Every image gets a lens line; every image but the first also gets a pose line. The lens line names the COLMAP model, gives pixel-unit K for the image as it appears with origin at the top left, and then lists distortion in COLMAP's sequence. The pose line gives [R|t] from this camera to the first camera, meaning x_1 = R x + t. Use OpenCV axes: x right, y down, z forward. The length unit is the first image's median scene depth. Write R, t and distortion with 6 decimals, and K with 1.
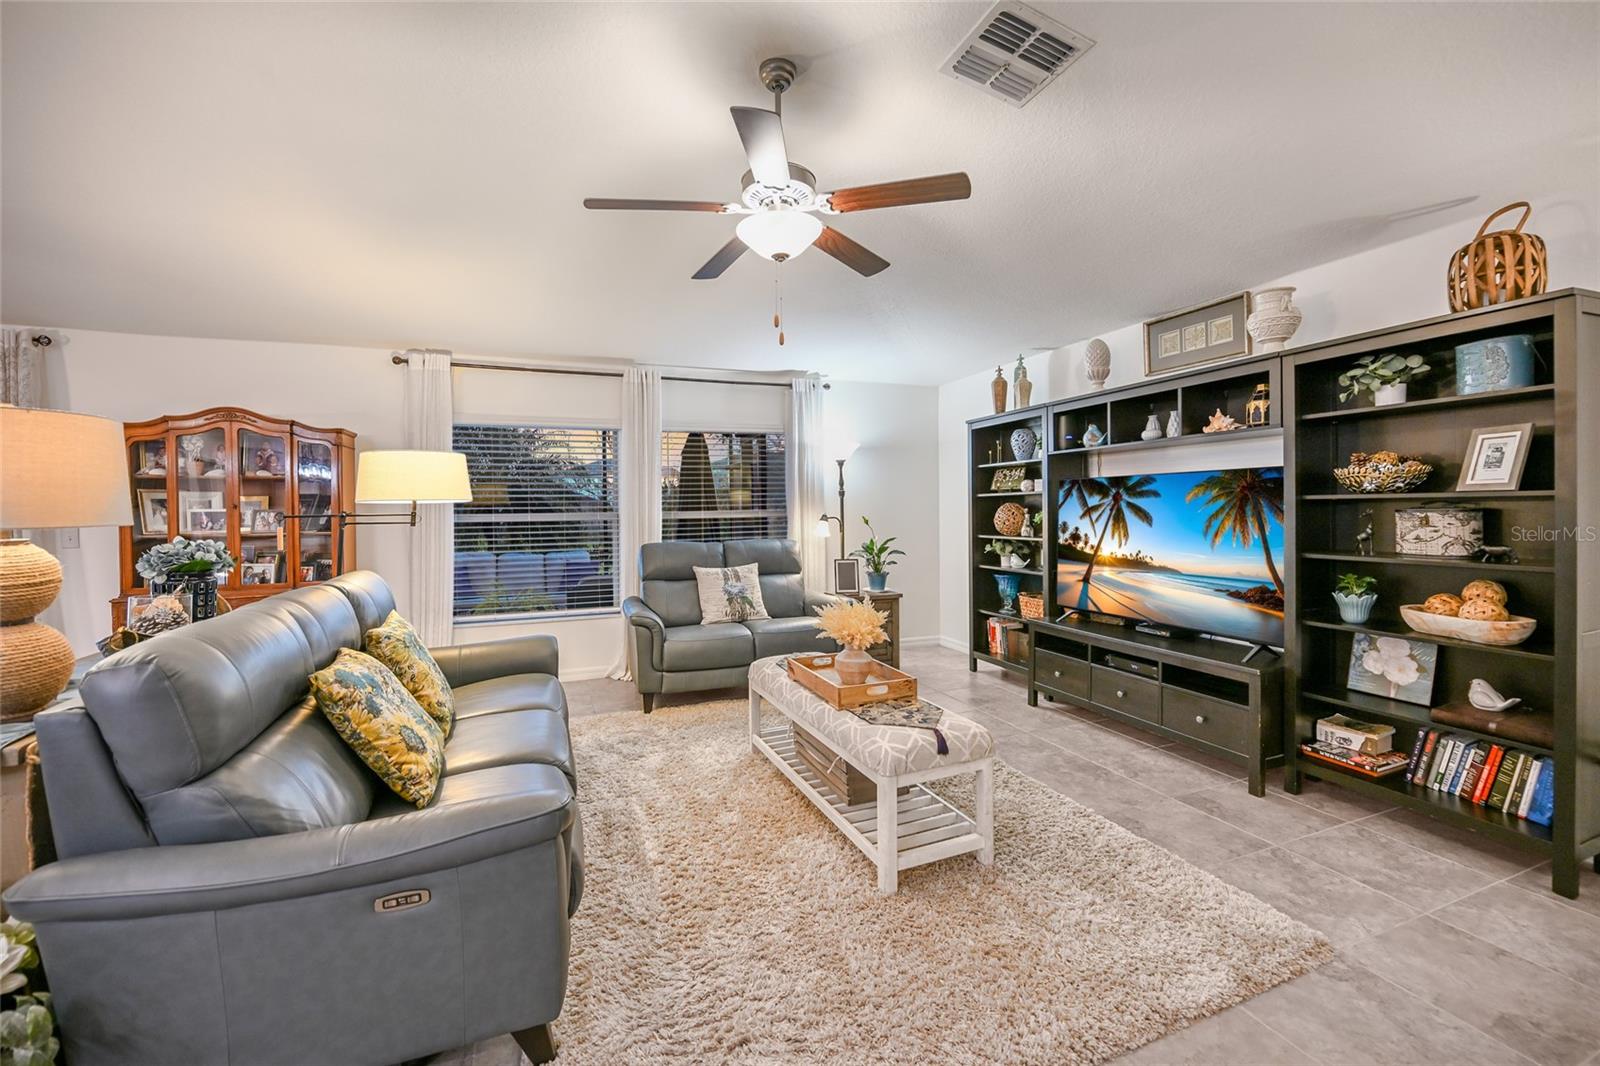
lens RADIAL K [[641.5, 0, 815.7], [0, 641.5, 528.0], [0, 0, 1]] dist [-0.007148, 0.000019]
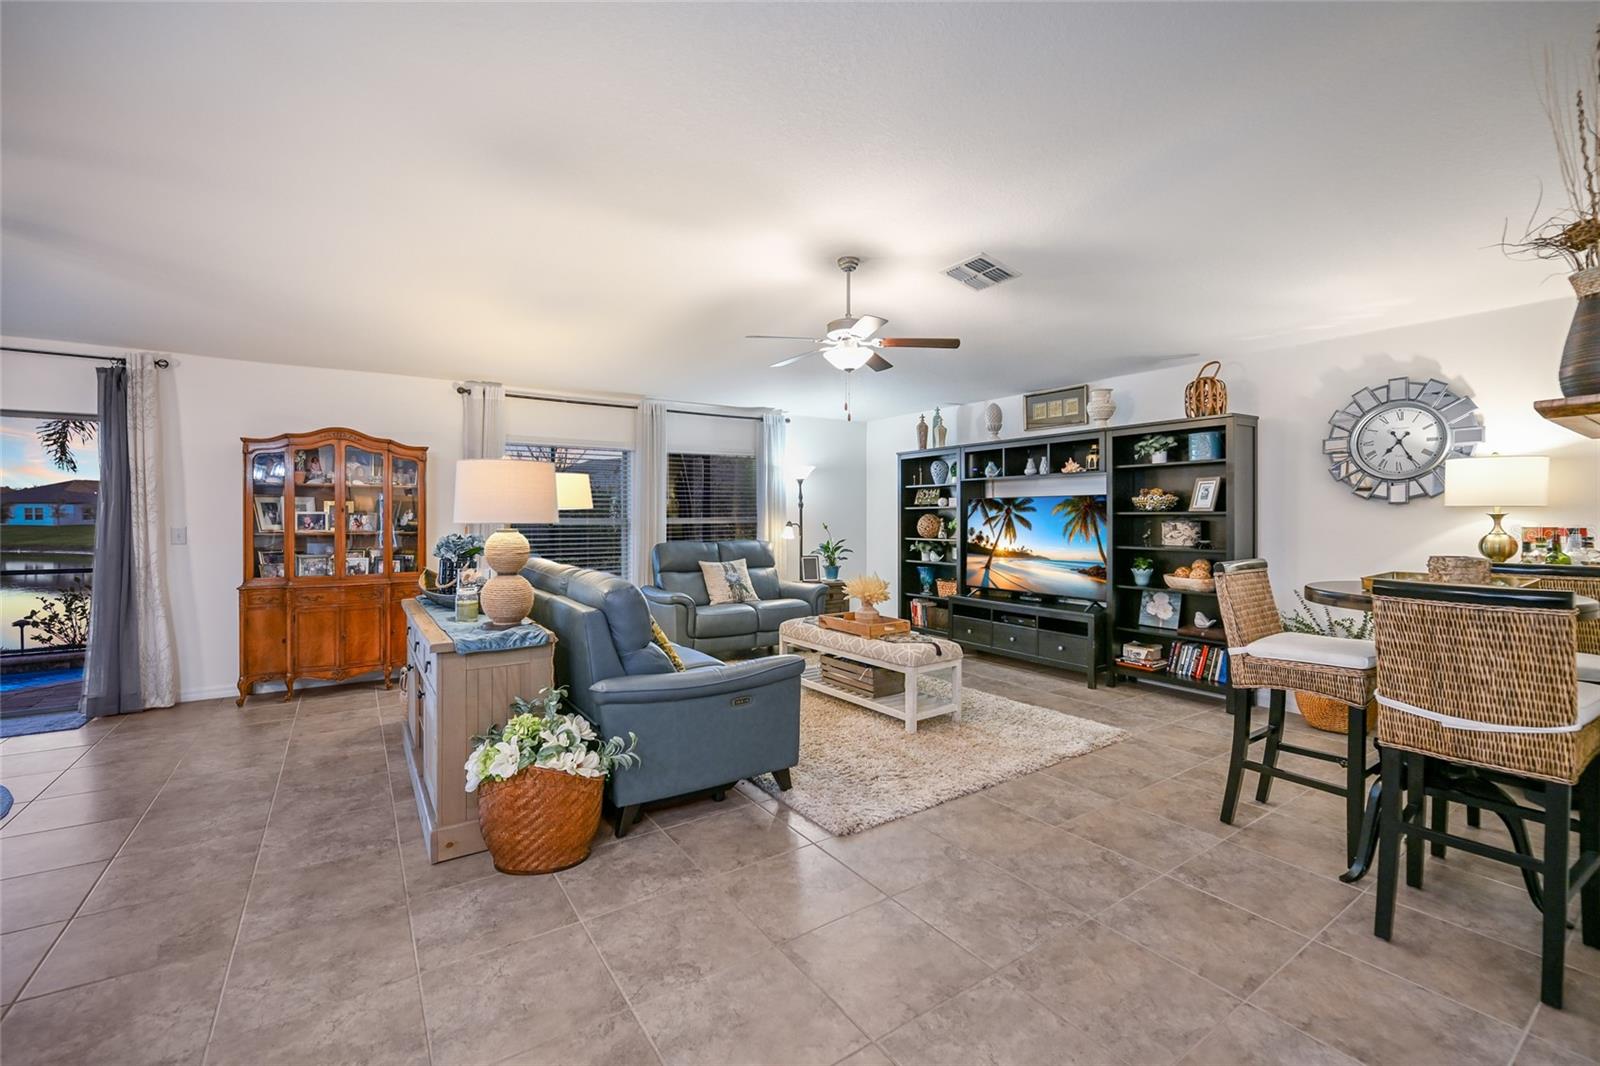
lens RADIAL K [[658.5, 0, 816.4], [0, 658.5, 534.2], [0, 0, 1]] dist [-0.001937, -0.003920]
pose [[0.975199, 0.004984, 0.221275, -0.315603], [-0.003919, 0.999979, -0.005249, 0.015603], [-0.221297, 0.004251, 0.975197, -0.416279]]
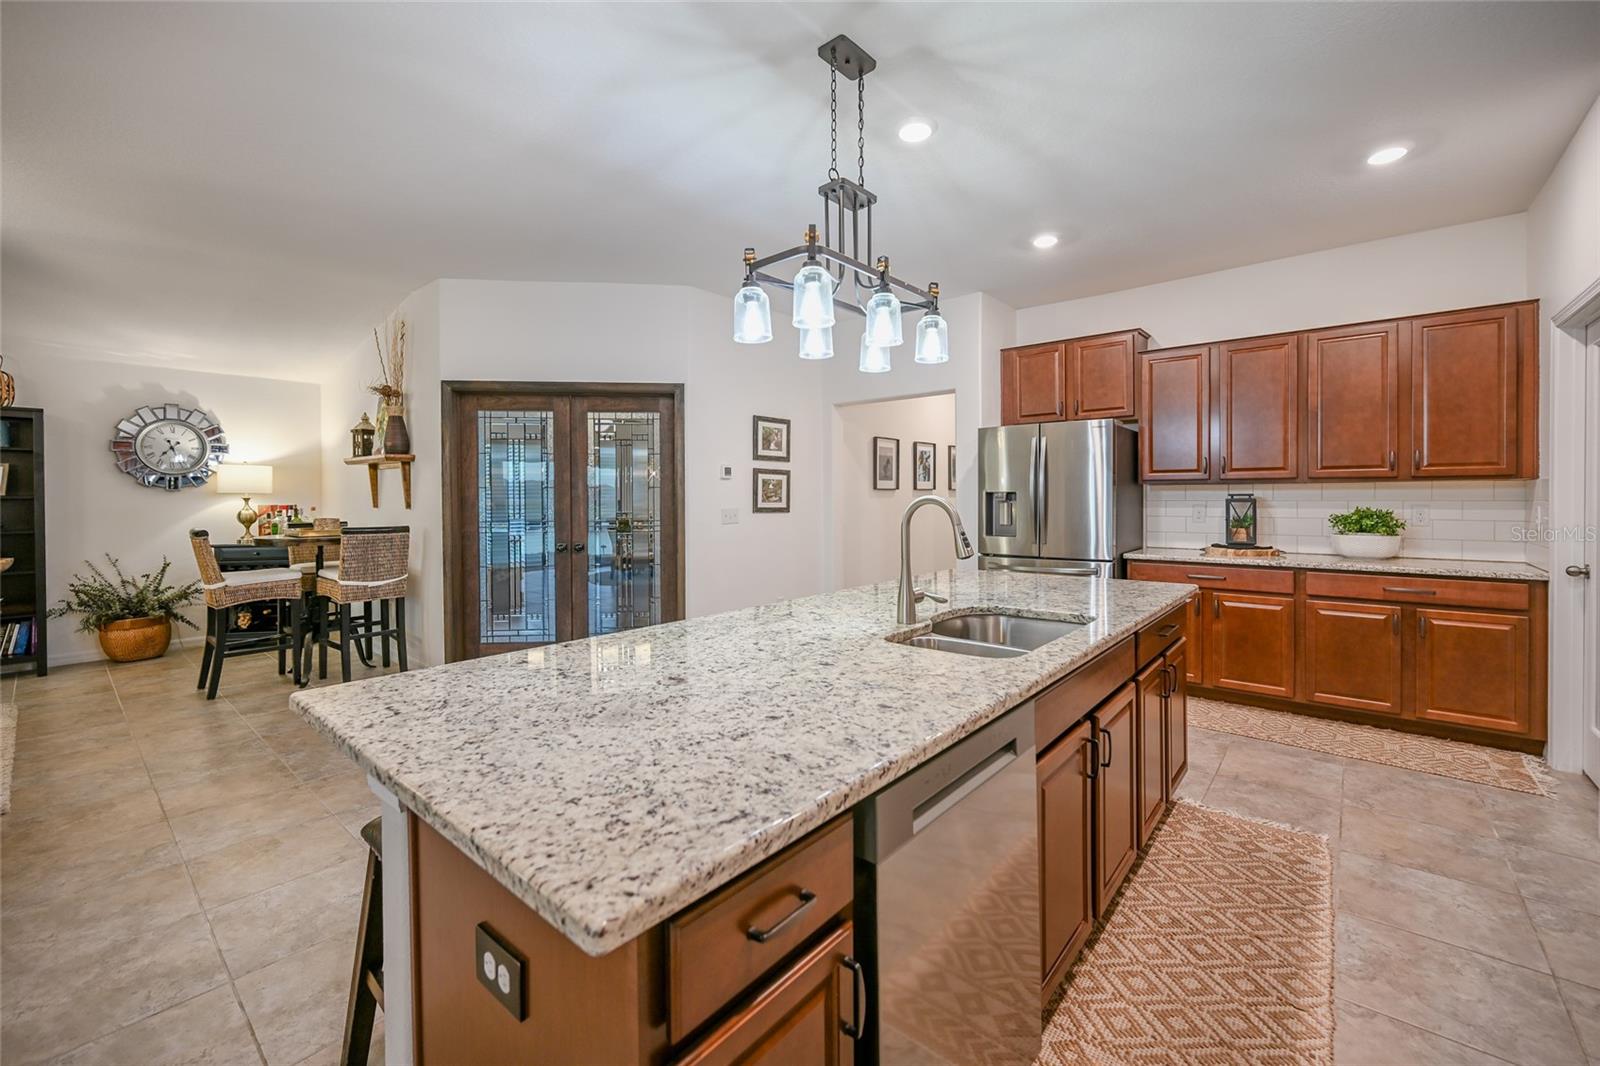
lens RADIAL K [[665.5, 0, 791.1], [0, 665.5, 495.1], [0, 0, 1]] dist [-0.007458, 0.000402]
pose [[-0.456516, 0.014040, 0.889604, -1.180906], [0.035996, 0.999348, 0.002700, 0.015752], [-0.888987, 0.033255, -0.456724, -0.174192]]
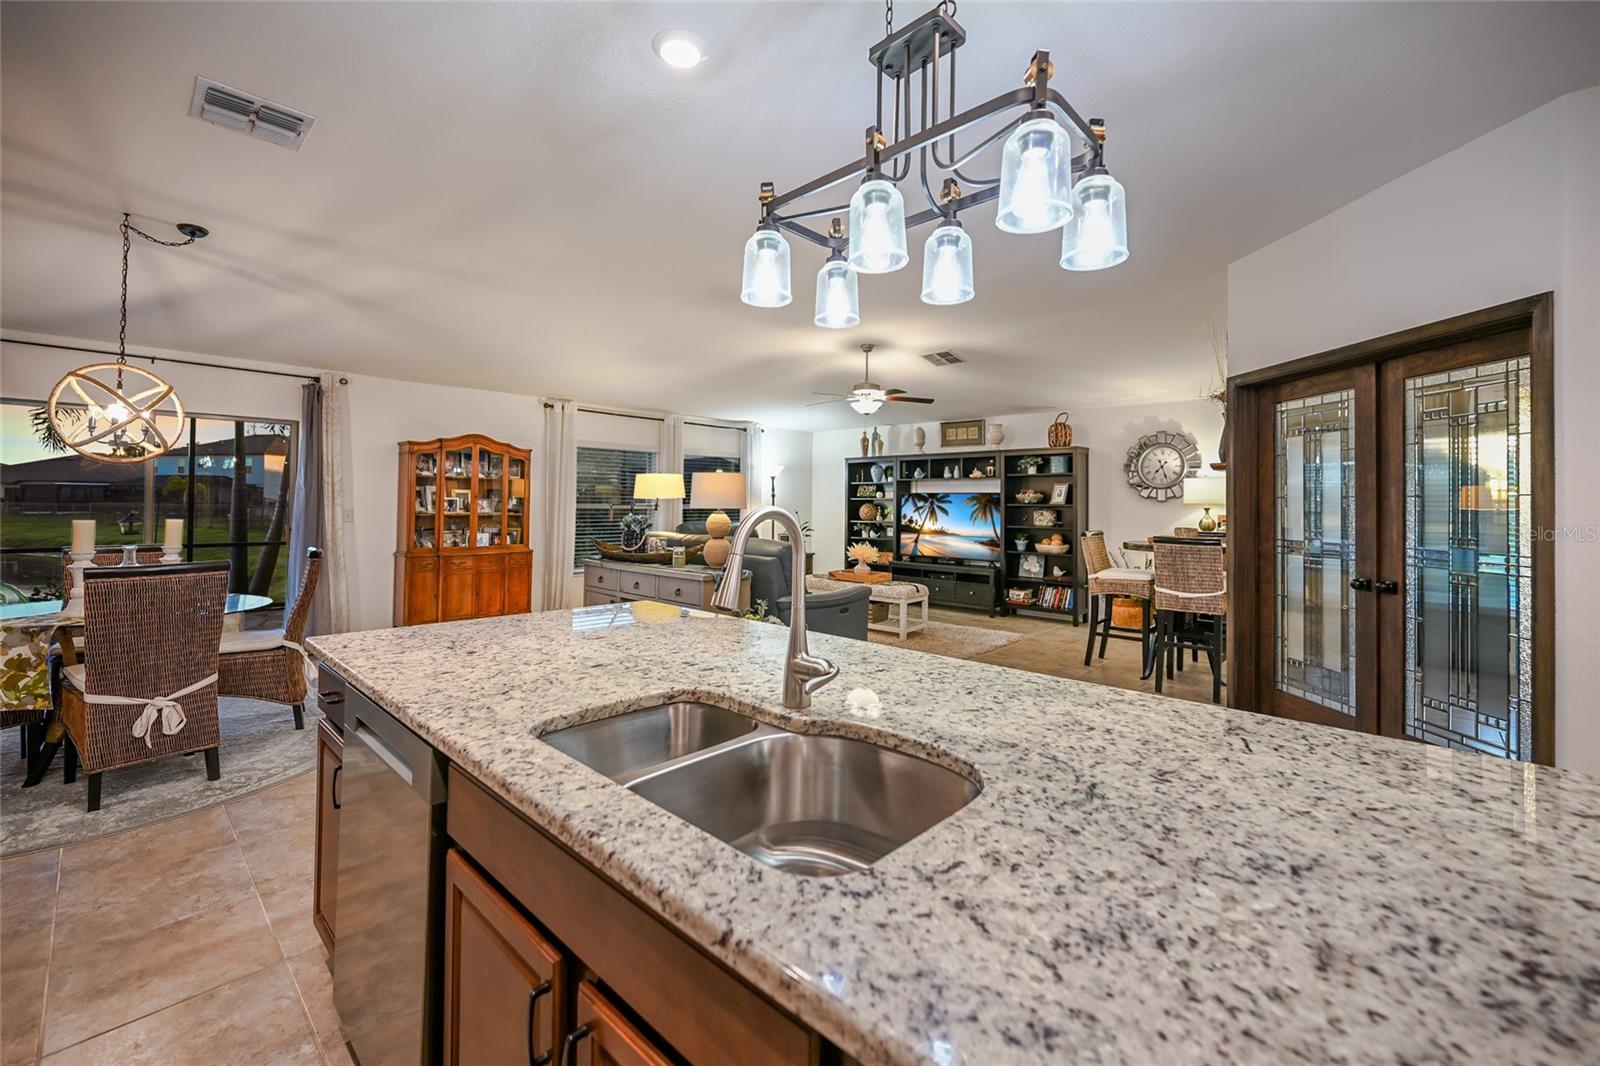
lens RADIAL K [[644.0, 0, 808.6], [0, 644.0, 511.3], [0, 0, 1]] dist [0.000109, -0.000166]
pose [[0.900459, 0.015002, 0.434682, -0.876453], [-0.006596, 0.999761, -0.020841, 0.030793], [-0.434890, 0.015899, 0.900343, -0.811487]]
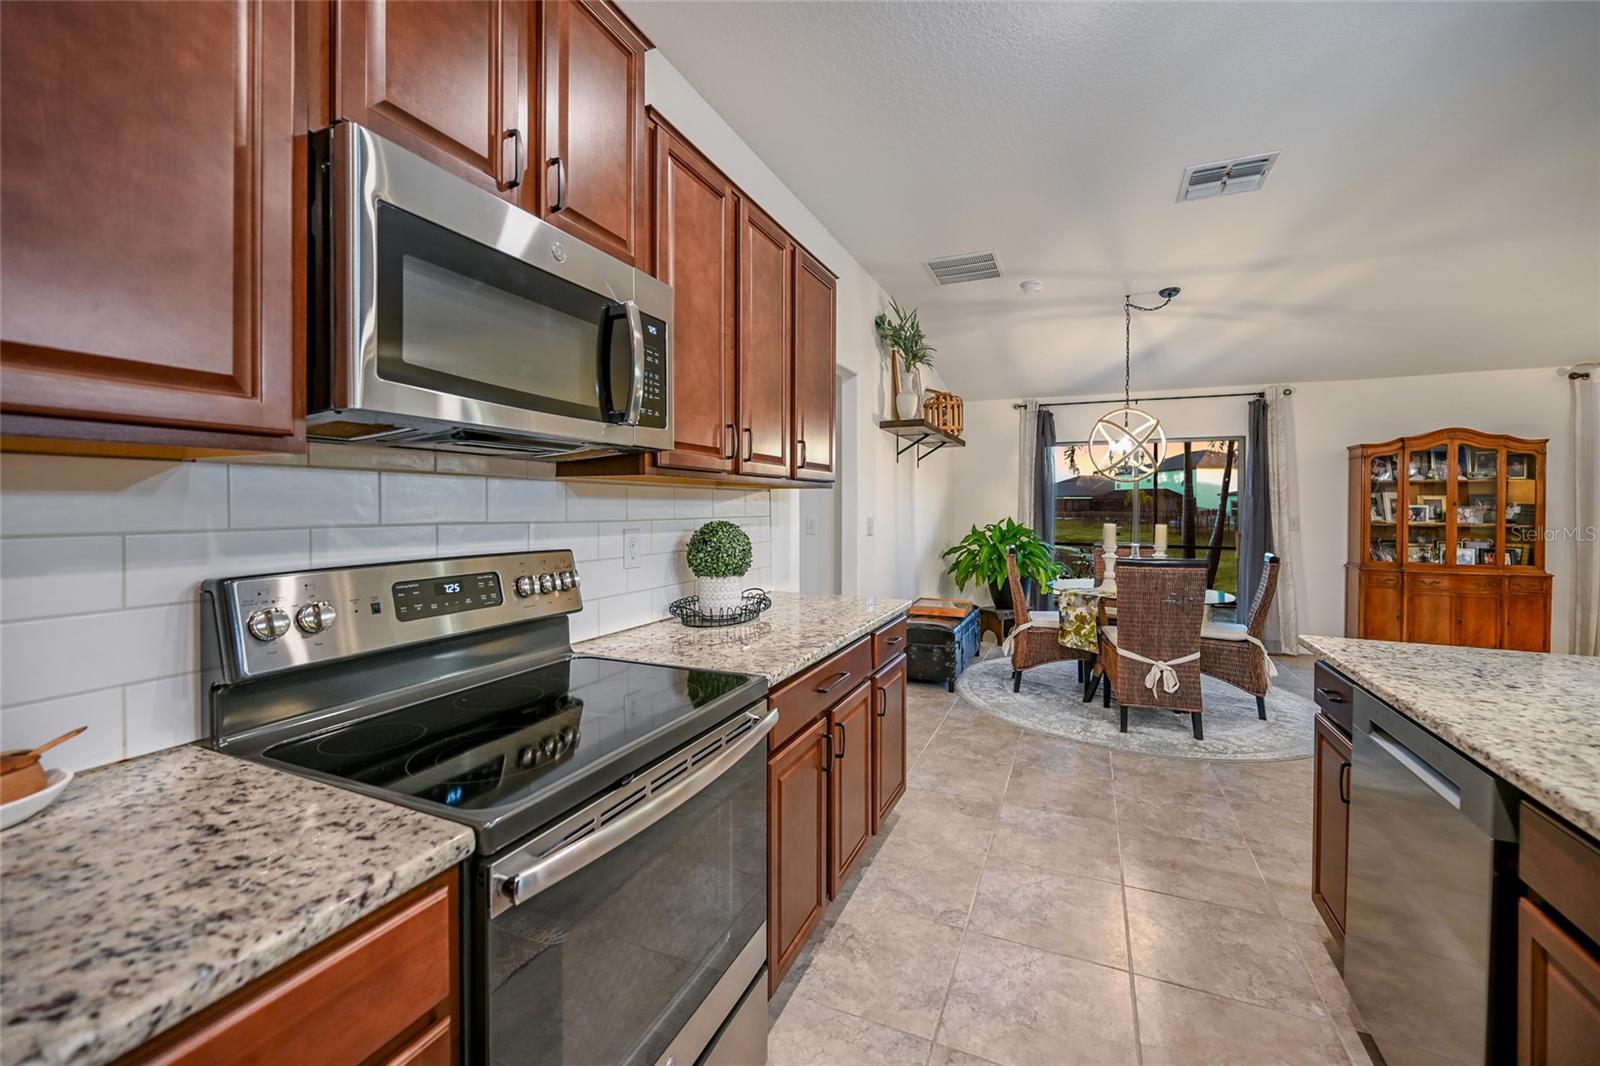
lens RADIAL K [[644.0, 0, 808.6], [0, 644.0, 511.3], [0, 0, 1]] dist [0.000109, -0.000166]
pose [[0.703965, 0.019892, -0.709956, -0.917761], [-0.033624, 0.999420, -0.005338, 0.033338], [0.709438, 0.027630, 0.704226, -0.873788]]
